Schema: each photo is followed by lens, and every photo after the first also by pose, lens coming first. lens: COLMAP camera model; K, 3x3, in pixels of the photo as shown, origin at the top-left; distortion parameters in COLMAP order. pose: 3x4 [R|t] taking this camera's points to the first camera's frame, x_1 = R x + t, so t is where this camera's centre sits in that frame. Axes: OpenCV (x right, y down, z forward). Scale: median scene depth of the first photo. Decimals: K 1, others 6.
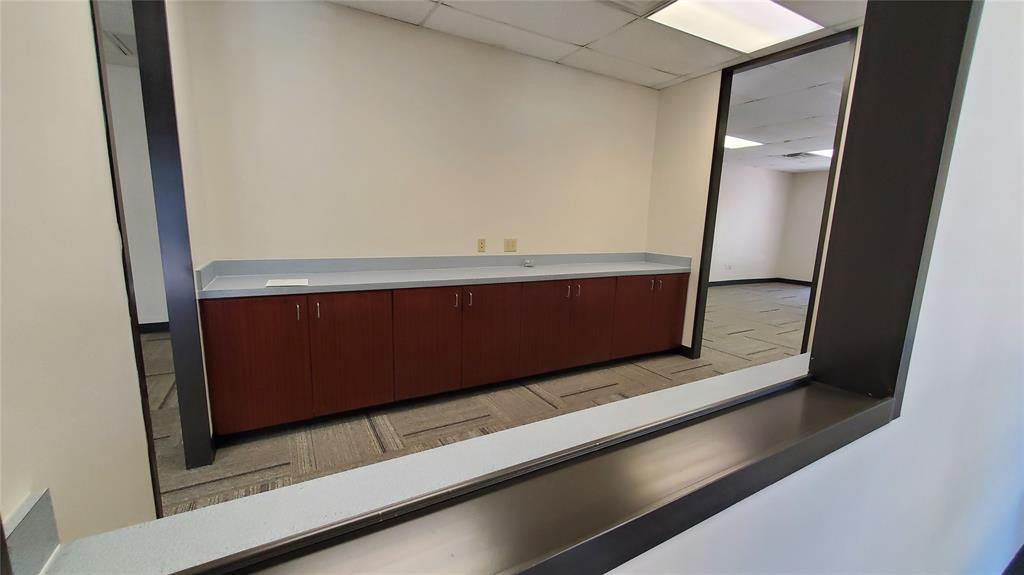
lens RADIAL K [[407.4, 0, 513.6], [0, 407.4, 293.6], [0, 0, 1]] dist [0.002246, -0.000117]
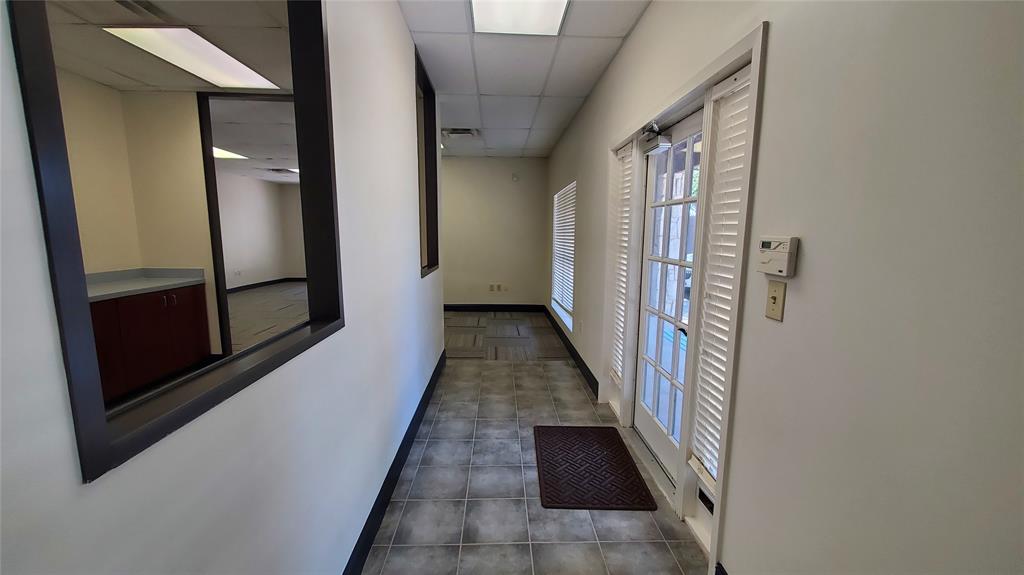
lens RADIAL K [[407.4, 0, 513.6], [0, 407.4, 293.6], [0, 0, 1]] dist [0.002246, -0.000117]
pose [[0.461258, -0.155525, 0.873529, -0.120350], [0.159970, 0.982961, 0.090538, 0.005967], [-0.872726, 0.097977, 0.478277, -0.183326]]
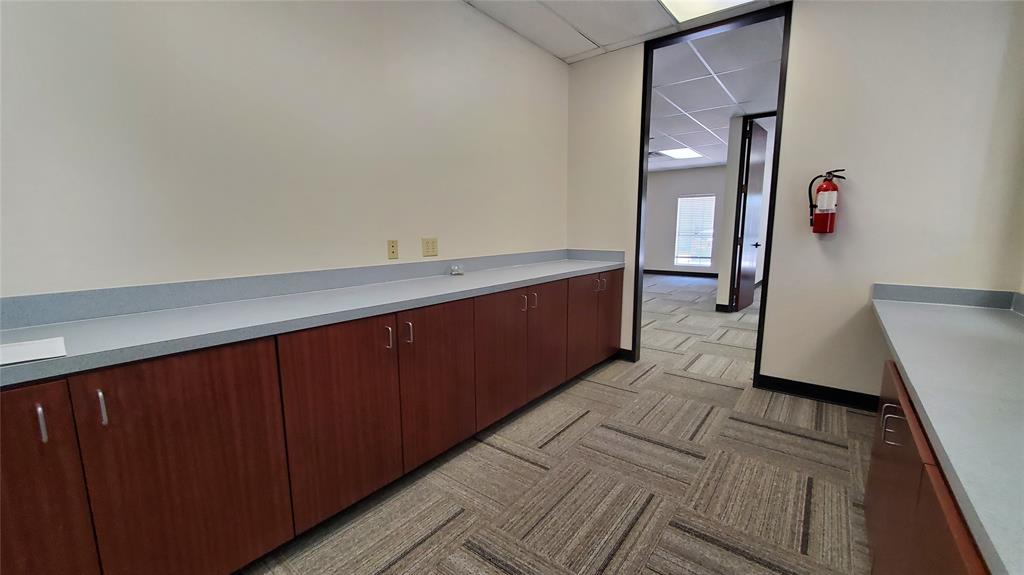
lens RADIAL K [[407.4, 0, 513.6], [0, 407.4, 293.6], [0, 0, 1]] dist [0.002246, -0.000117]
pose [[0.926993, -0.094598, 0.362954, -0.138987], [0.099911, 0.994988, 0.004152, -0.025003], [-0.361528, 0.032414, 0.931798, 0.272804]]
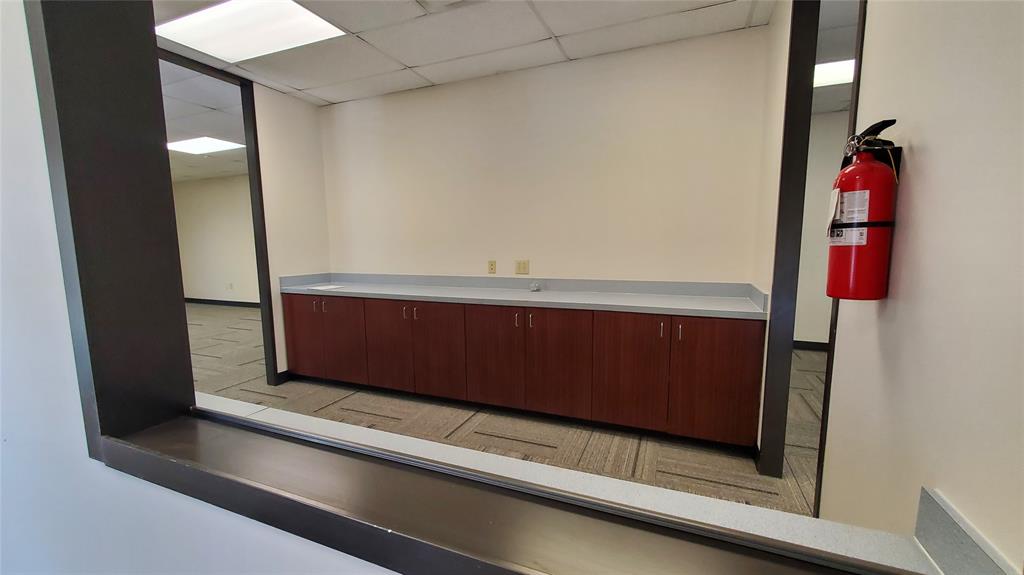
lens RADIAL K [[407.4, 0, 513.6], [0, 407.4, 293.6], [0, 0, 1]] dist [0.002246, -0.000117]
pose [[0.600928, 0.065587, -0.796608, 0.735109], [-0.107491, 0.994206, 0.000769, -0.055374], [0.792042, 0.085166, 0.604496, 0.408704]]
